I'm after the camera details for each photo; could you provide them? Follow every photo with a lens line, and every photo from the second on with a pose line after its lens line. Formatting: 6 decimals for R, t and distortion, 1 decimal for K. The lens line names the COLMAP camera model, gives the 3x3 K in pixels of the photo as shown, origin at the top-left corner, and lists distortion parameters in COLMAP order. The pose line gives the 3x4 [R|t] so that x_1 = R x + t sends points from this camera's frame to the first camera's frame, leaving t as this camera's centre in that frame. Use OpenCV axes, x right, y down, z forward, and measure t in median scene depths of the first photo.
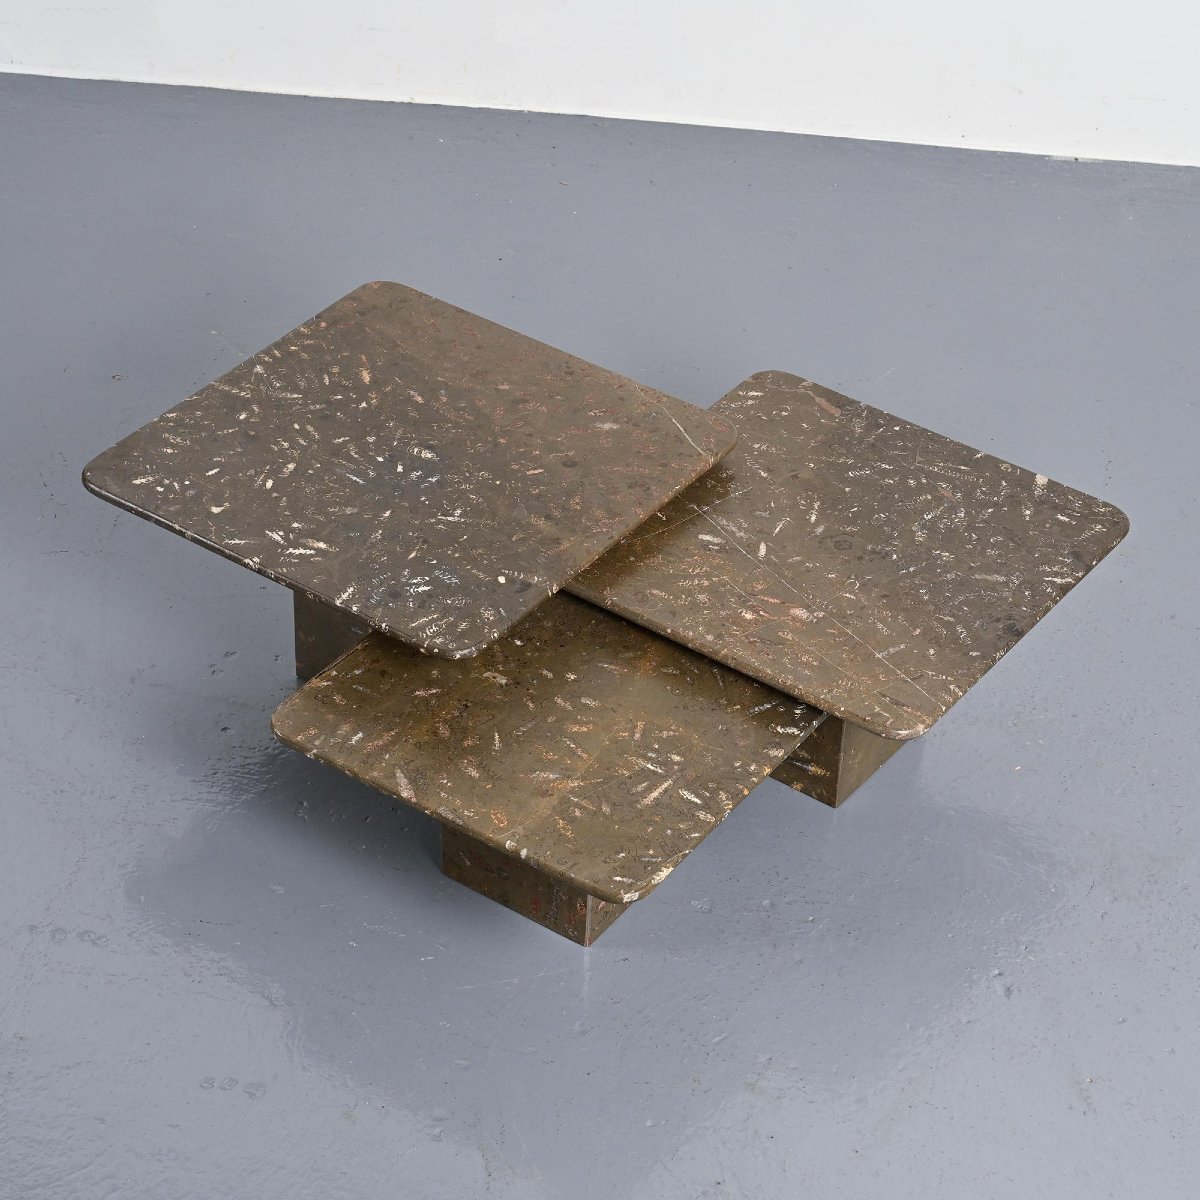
lens RADIAL K [[2972.8, 0, 599.6], [0, 2972.8, 601.3], [0, 0, 1]] dist [0.027011, 0.000000]
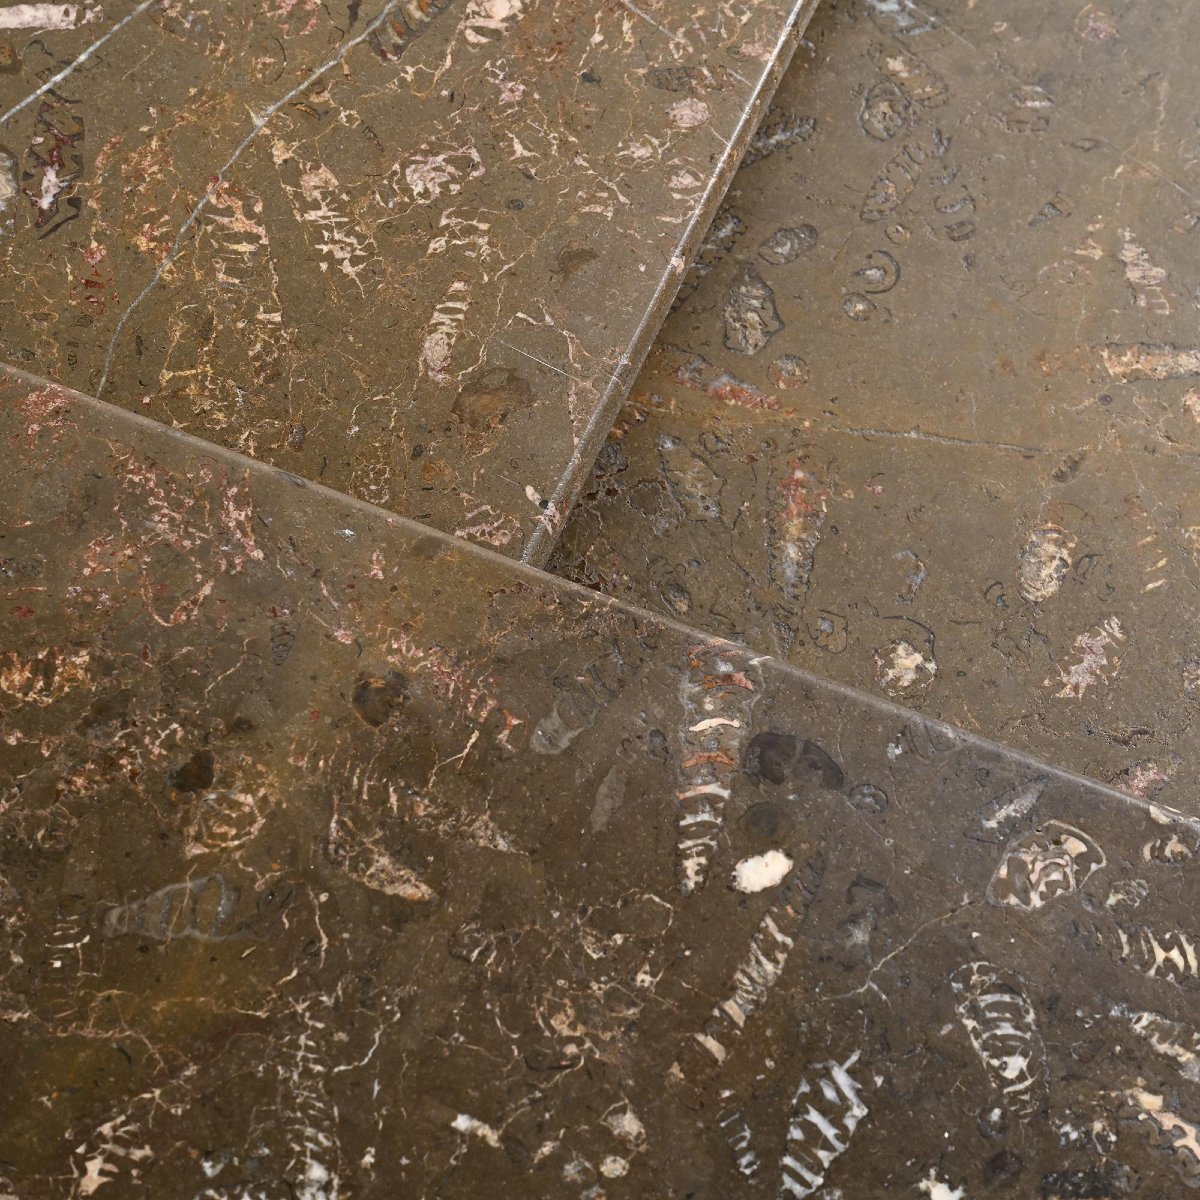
lens RADIAL K [[3460.3, 0, 600.3], [0, 3460.3, 599.0], [0, 0, 1]] dist [-0.013220, 0.000000]
pose [[-0.226995, -0.884413, 0.407783, -0.108273], [0.548148, 0.230071, 0.804115, -0.203874], [-0.804989, 0.406056, 0.432564, 0.882112]]
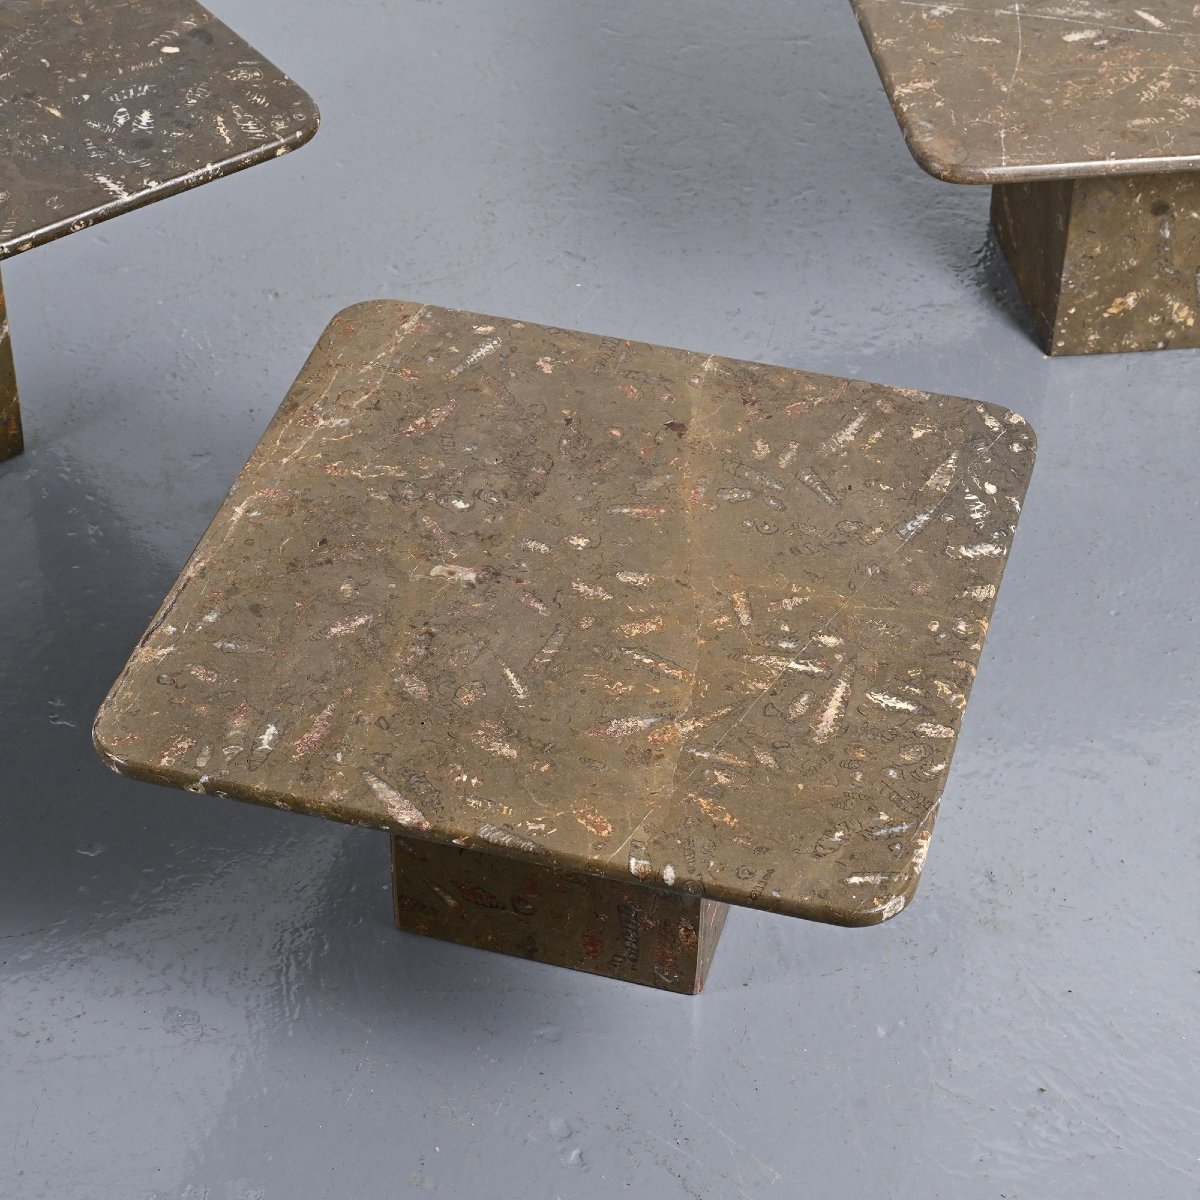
lens RADIAL K [[3167.2, 0, 600.1], [0, 3167.2, 598.5], [0, 0, 1]] dist [-0.029560, 0.000000]
pose [[0.944607, -0.220530, 0.243073, -0.151633], [0.205082, 0.974830, 0.087454, -0.015783], [-0.256241, -0.032760, 0.966058, 0.408425]]
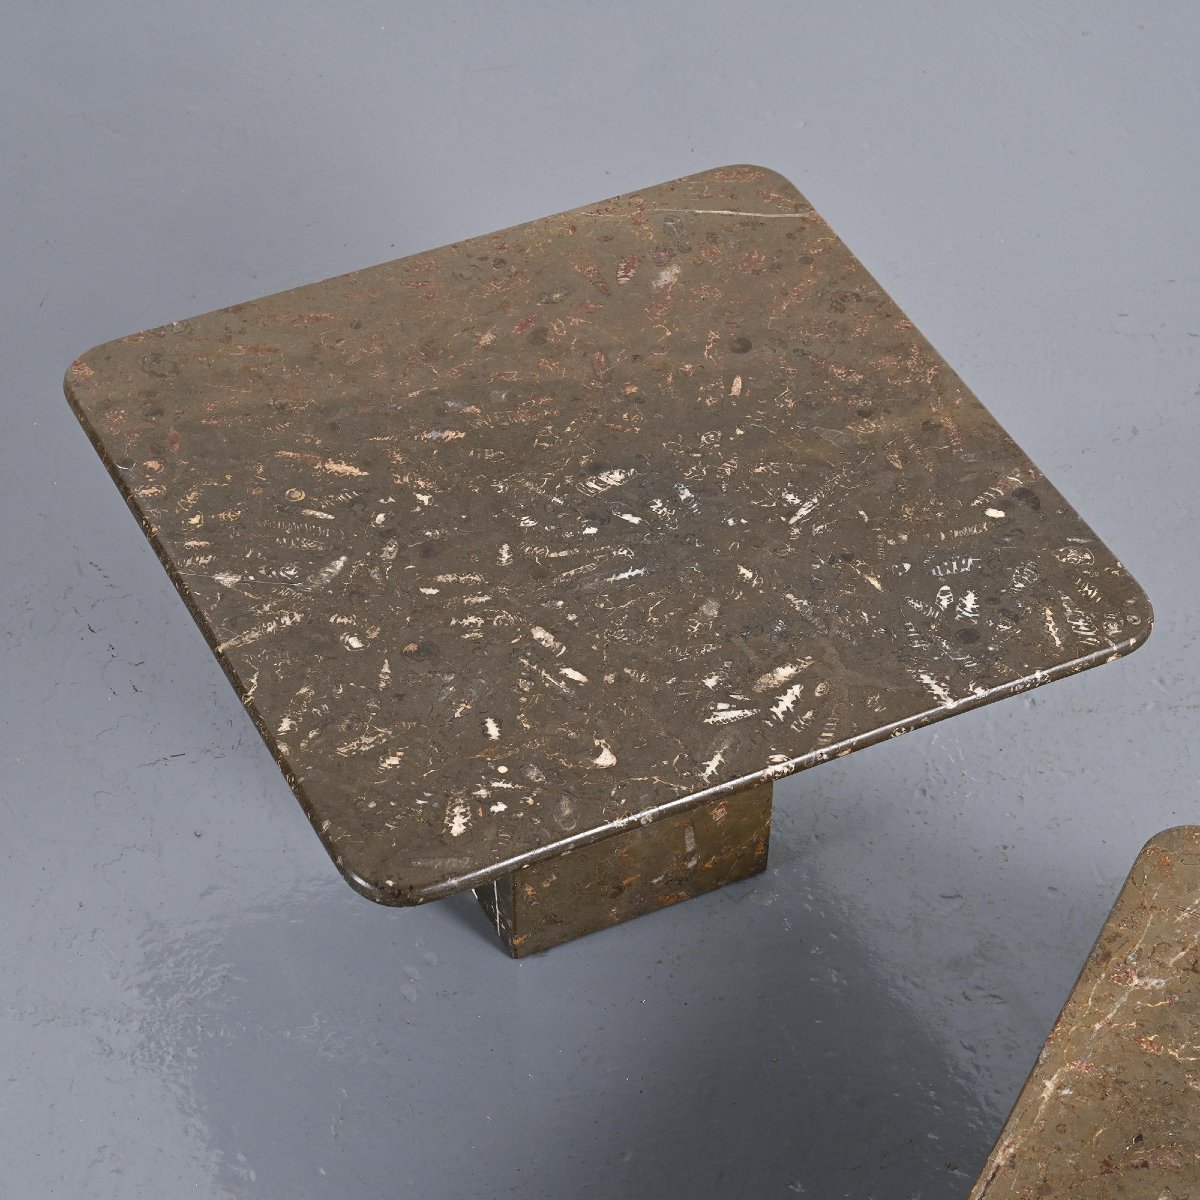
lens RADIAL K [[3460.3, 0, 599.8], [0, 3460.3, 600.2], [0, 0, 1]] dist [-0.013220, 0.000000]
pose [[0.479751, -0.625182, 0.615619, -0.506871], [0.534670, 0.764623, 0.359833, -0.285067], [-0.695677, 0.156522, 0.701095, 0.553844]]
